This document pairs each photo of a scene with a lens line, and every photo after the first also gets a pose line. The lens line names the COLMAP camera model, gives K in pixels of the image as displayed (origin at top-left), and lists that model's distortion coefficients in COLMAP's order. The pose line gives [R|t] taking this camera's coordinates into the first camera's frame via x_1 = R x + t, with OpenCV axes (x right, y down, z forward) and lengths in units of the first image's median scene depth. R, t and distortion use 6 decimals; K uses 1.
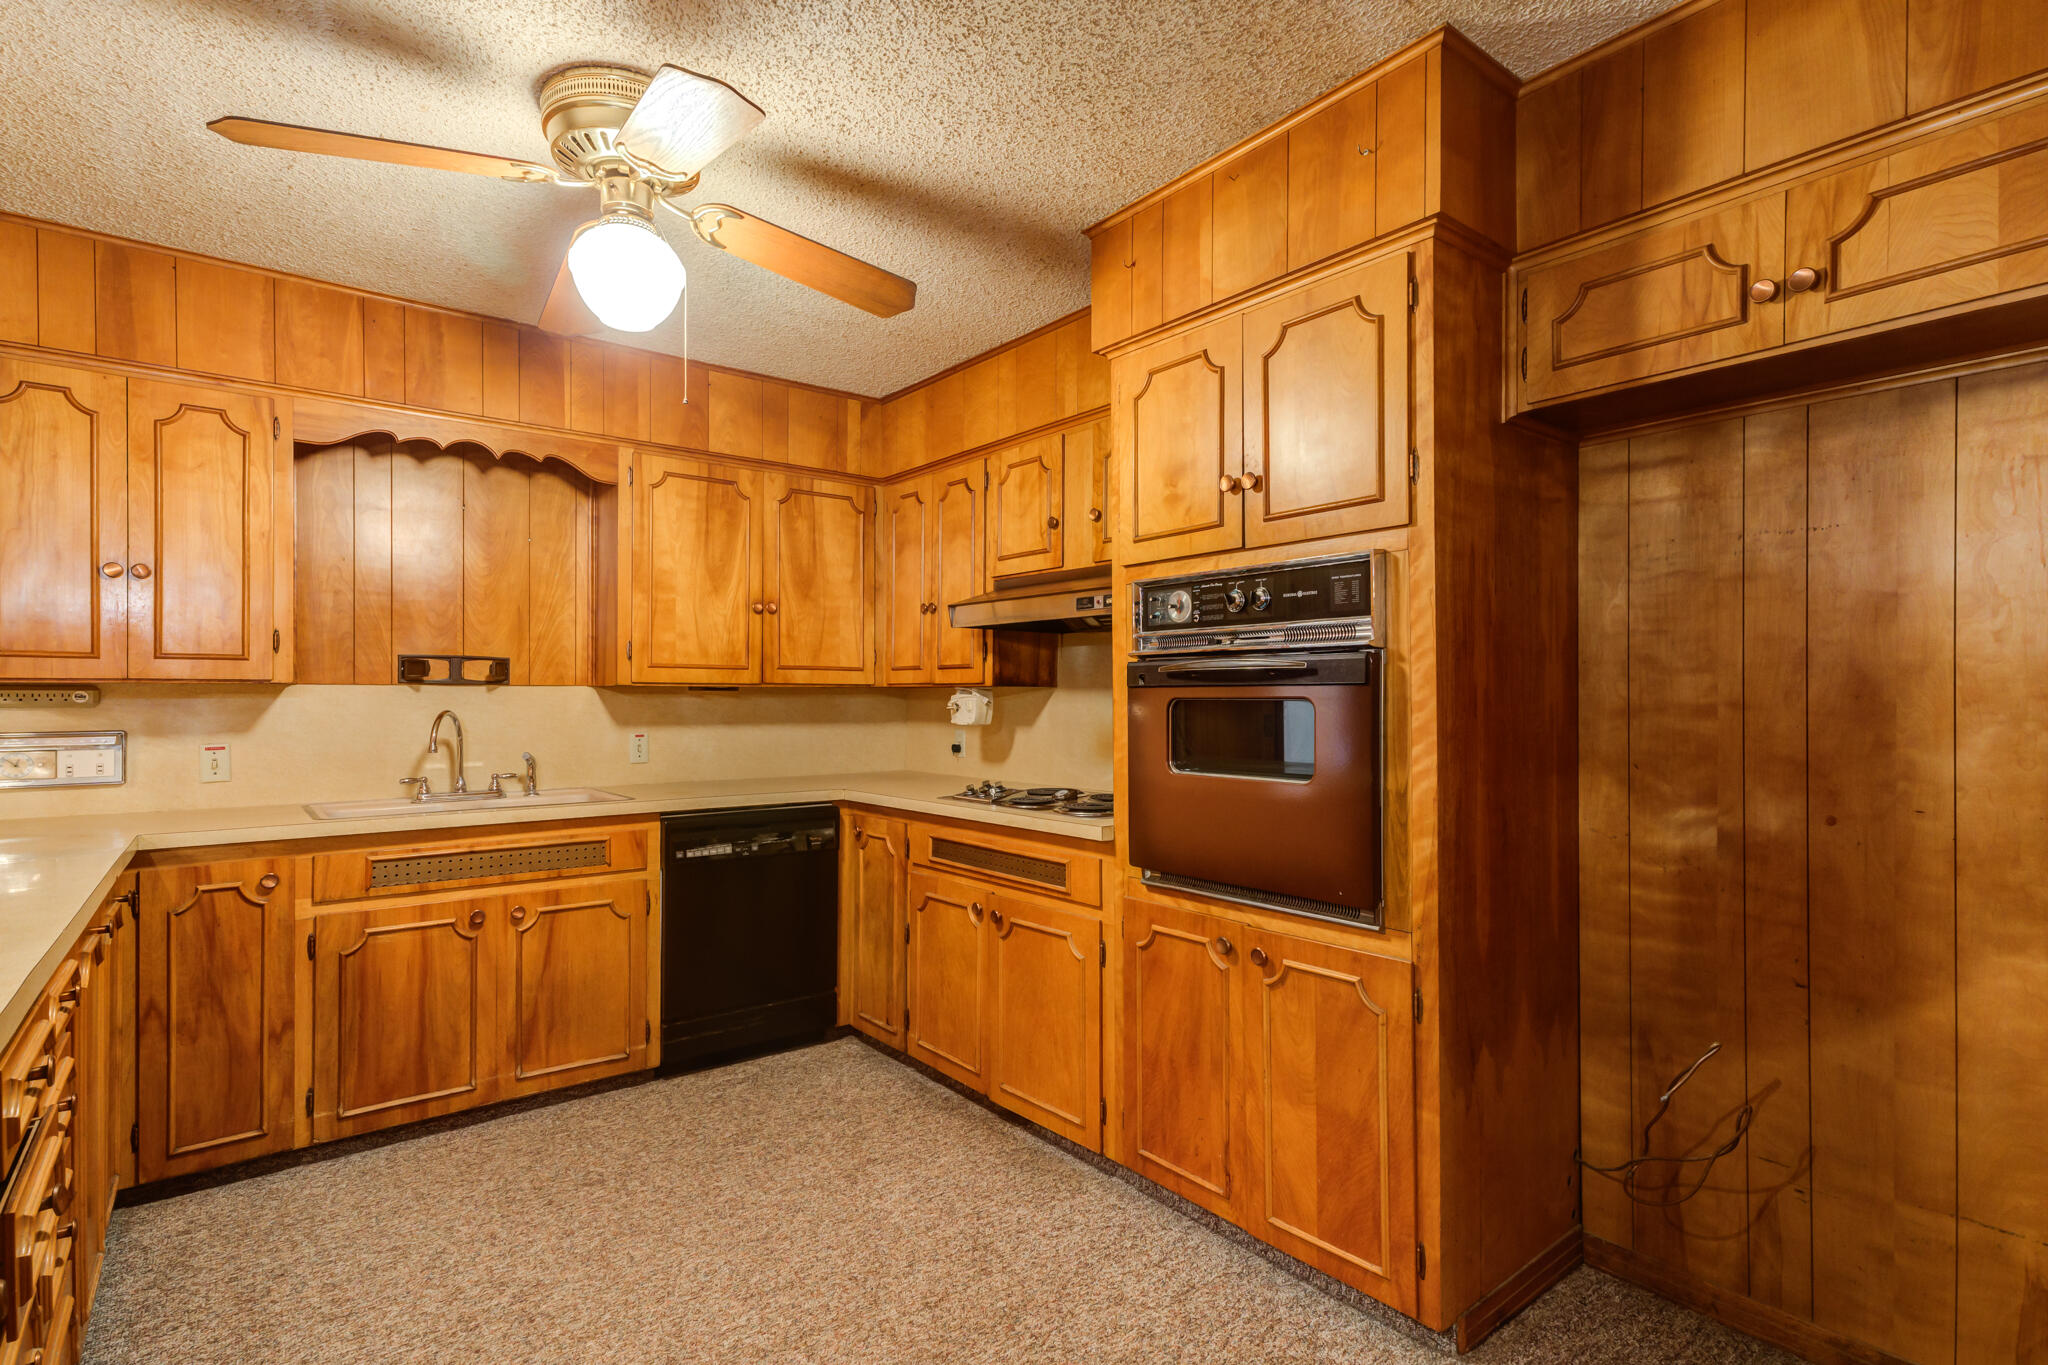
lens RADIAL K [[994.1, 0, 1022.4], [0, 994.1, 703.1], [0, 0, 1]] dist [0.001807, 0.000642]
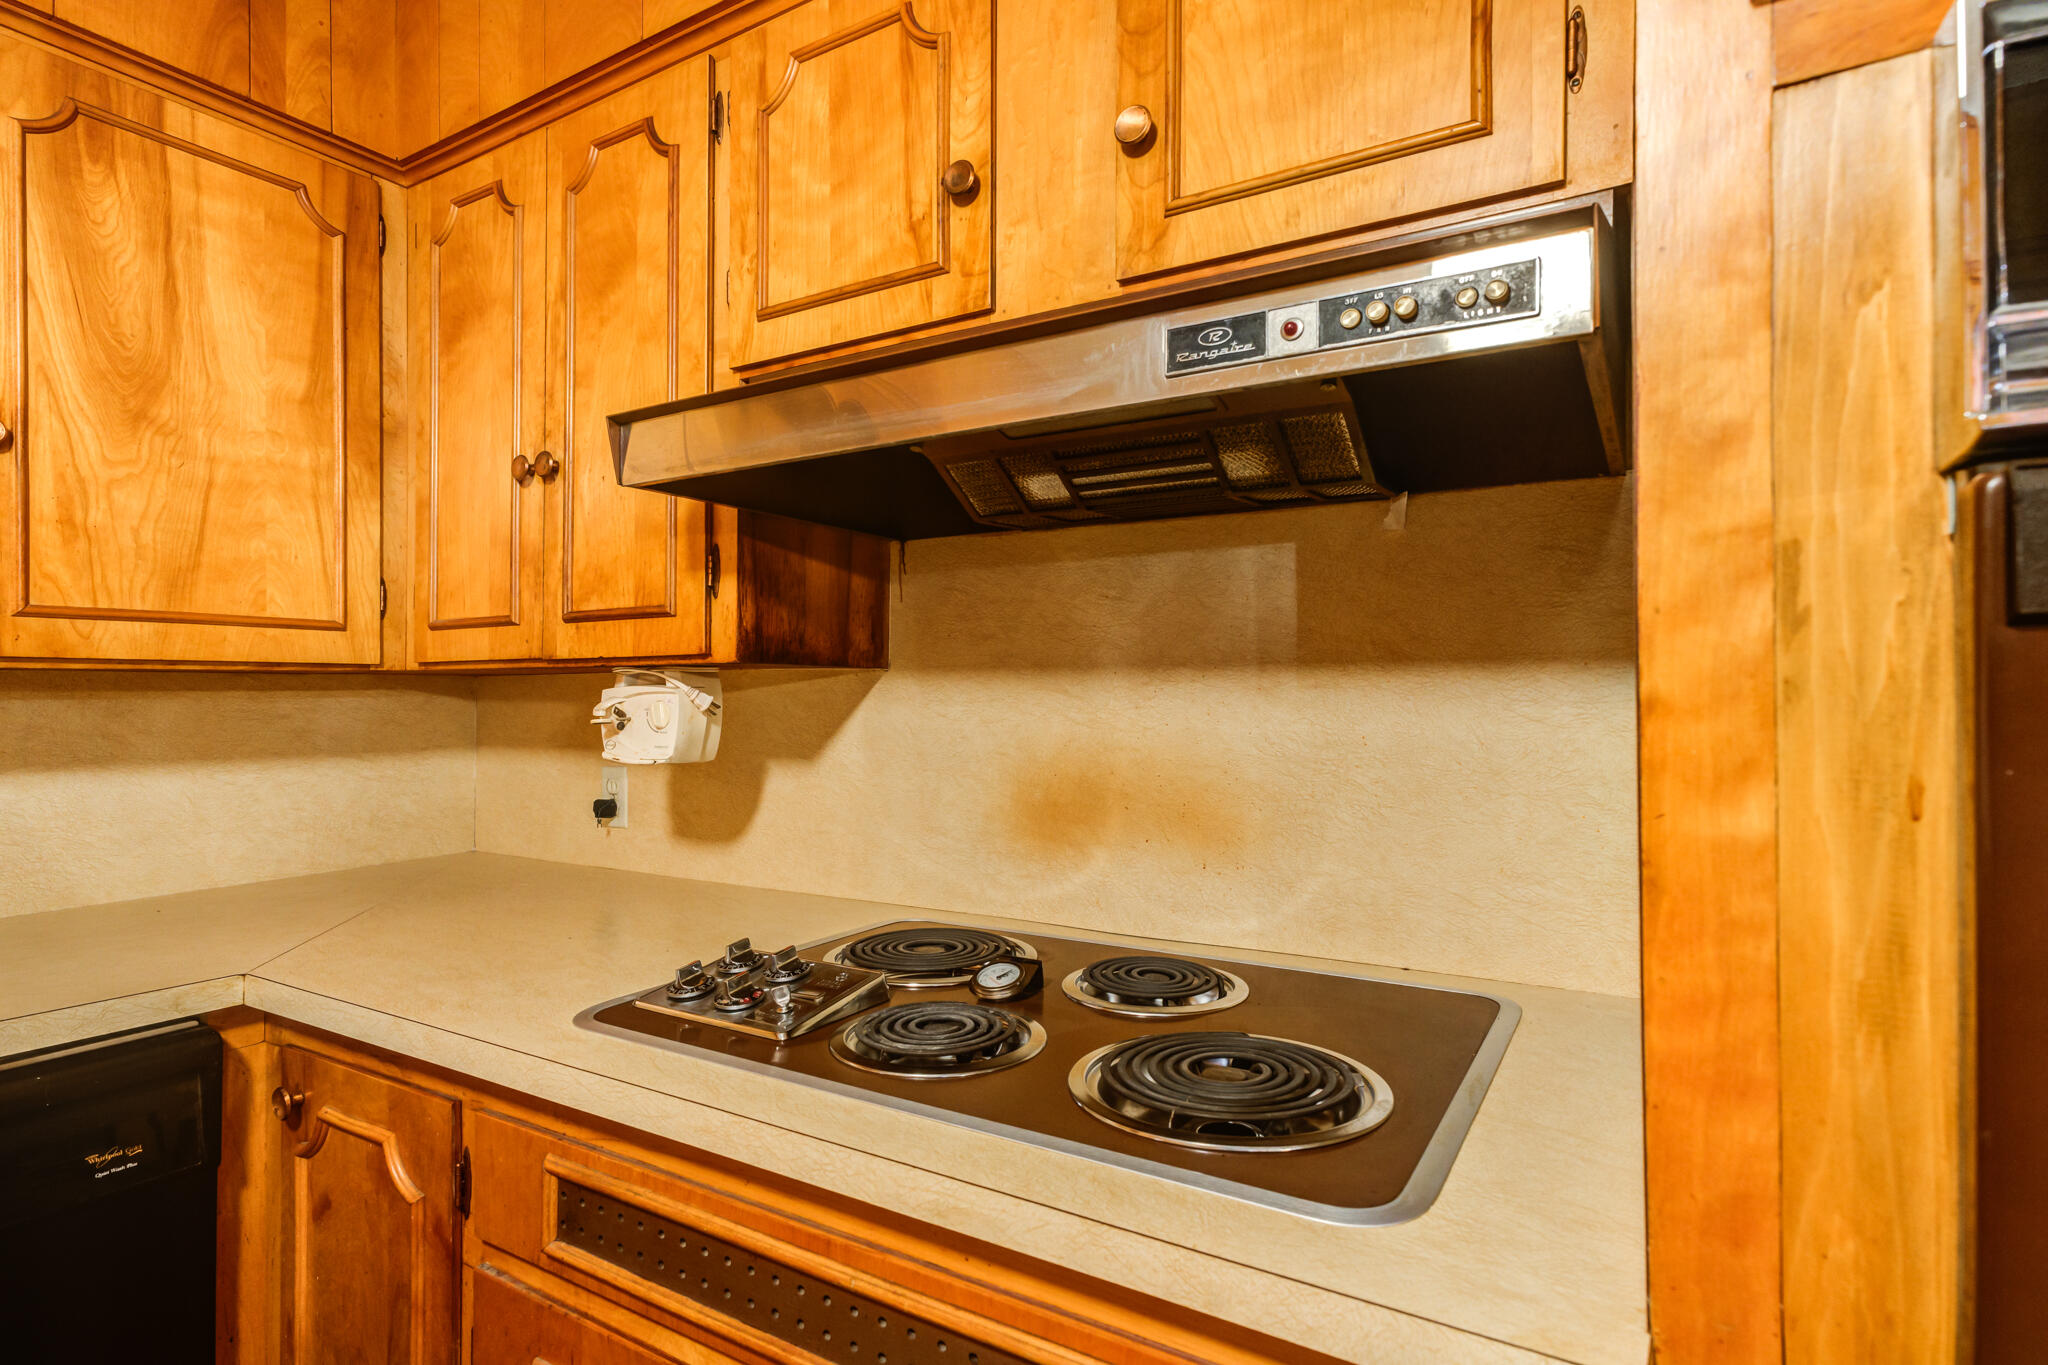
lens RADIAL K [[1055.2, 0, 1139.7], [0, 1055.2, 679.2], [0, 0, 1]] dist [-0.002107, 0.010352]
pose [[0.906120, -0.002103, 0.423015, -0.067582], [0.010119, 0.999809, -0.016704, -0.003137], [-0.422900, 0.019416, 0.905969, 0.646471]]
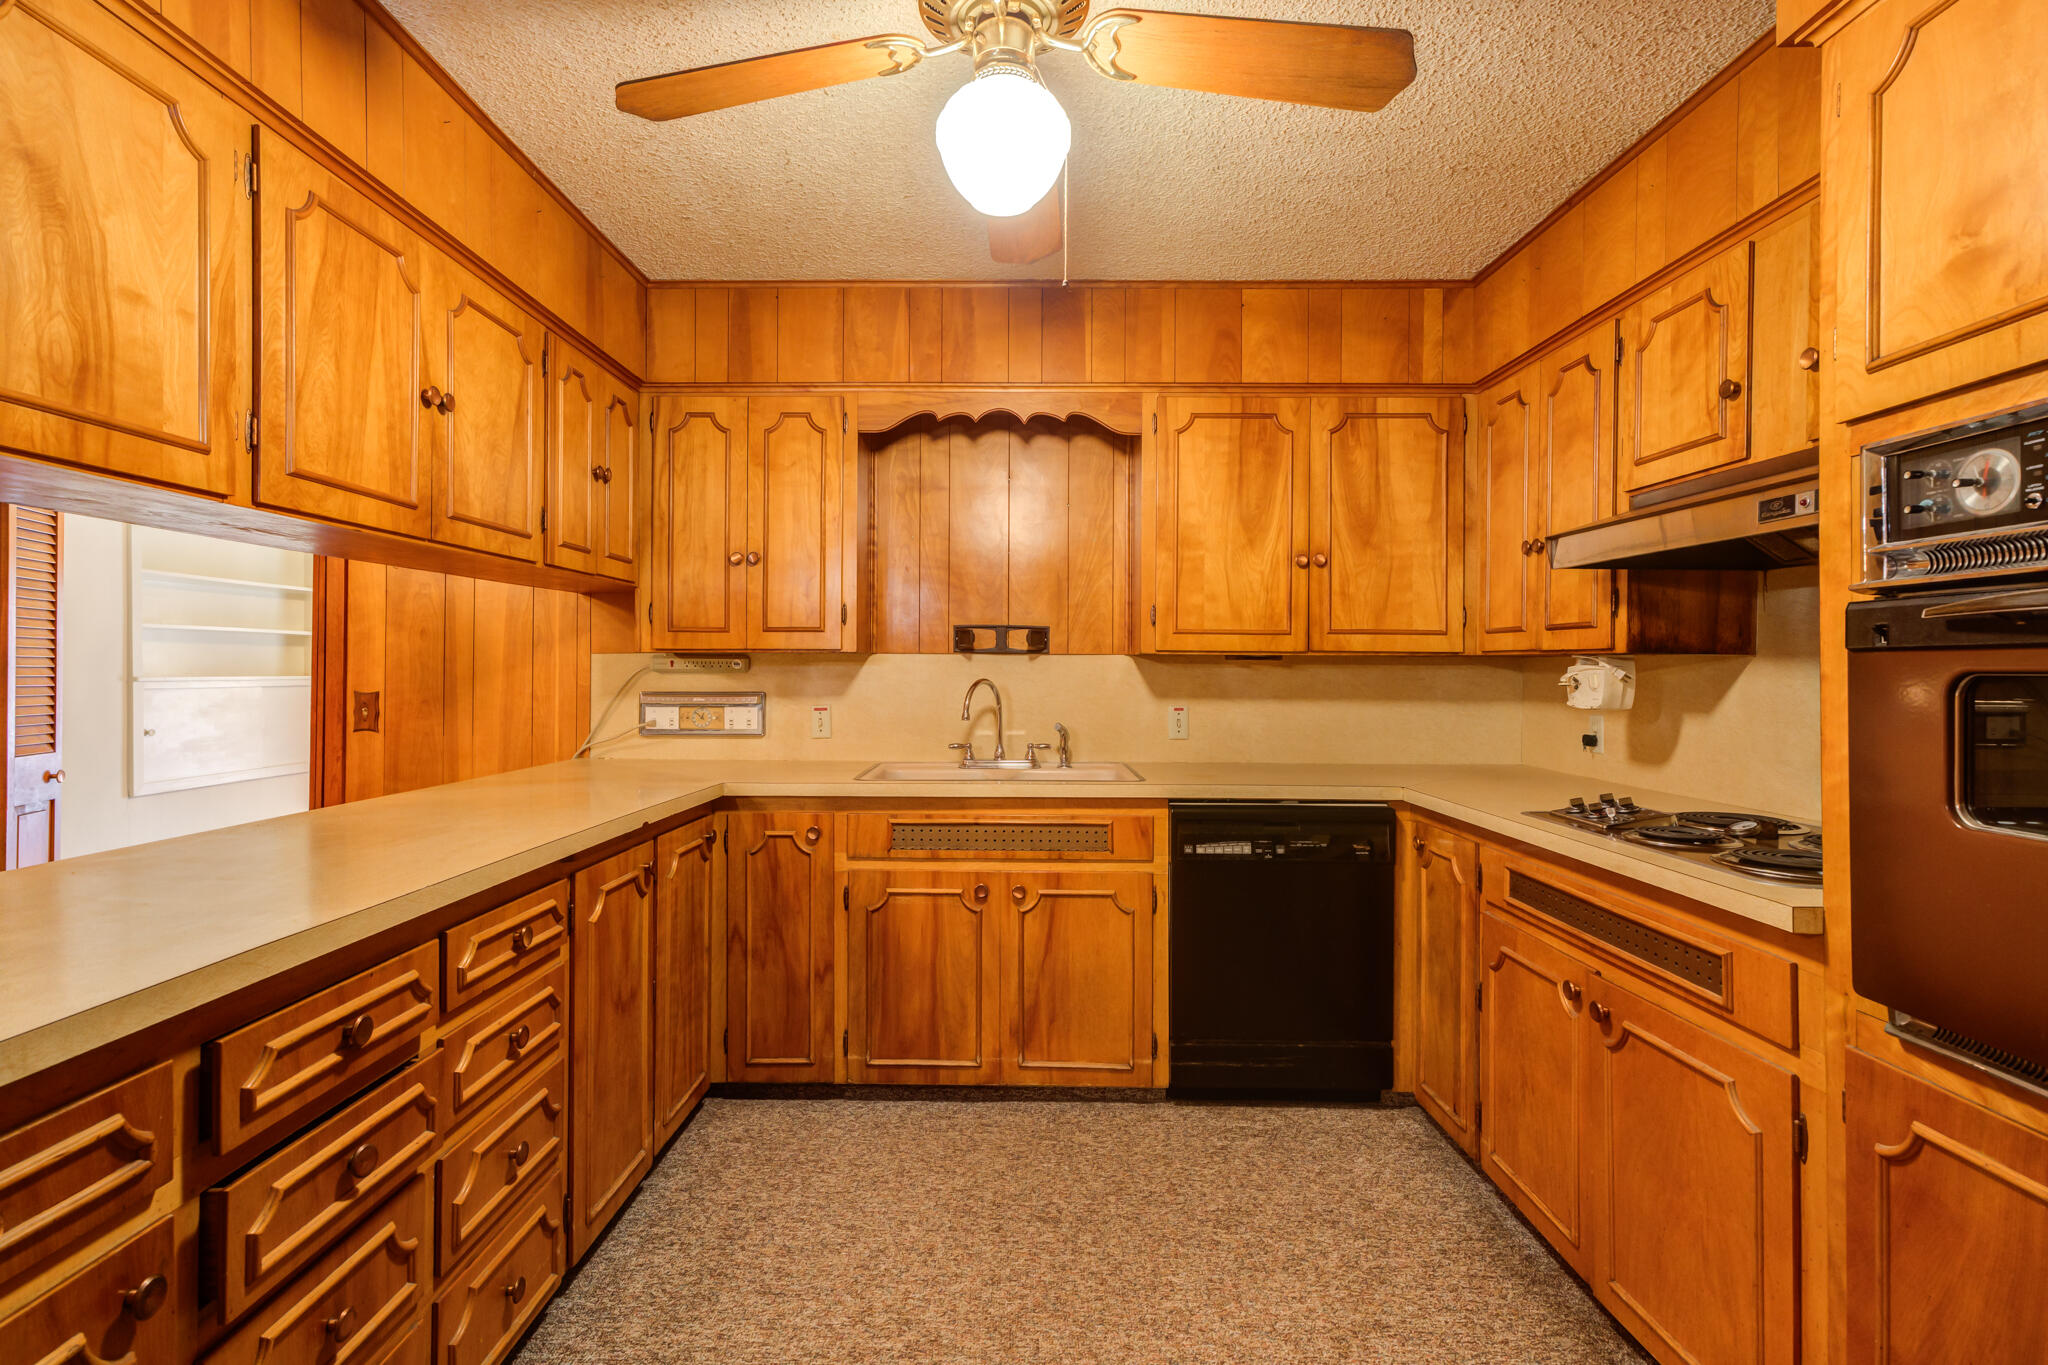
lens RADIAL K [[996.2, 0, 970.9], [0, 996.2, 662.1], [0, 0, 1]] dist [0.004993, 0.000228]
pose [[0.777586, 0.001571, -0.628775, 0.055432], [-0.009386, 0.999914, -0.009110, -0.000573], [0.628707, 0.012985, 0.777534, 0.216100]]
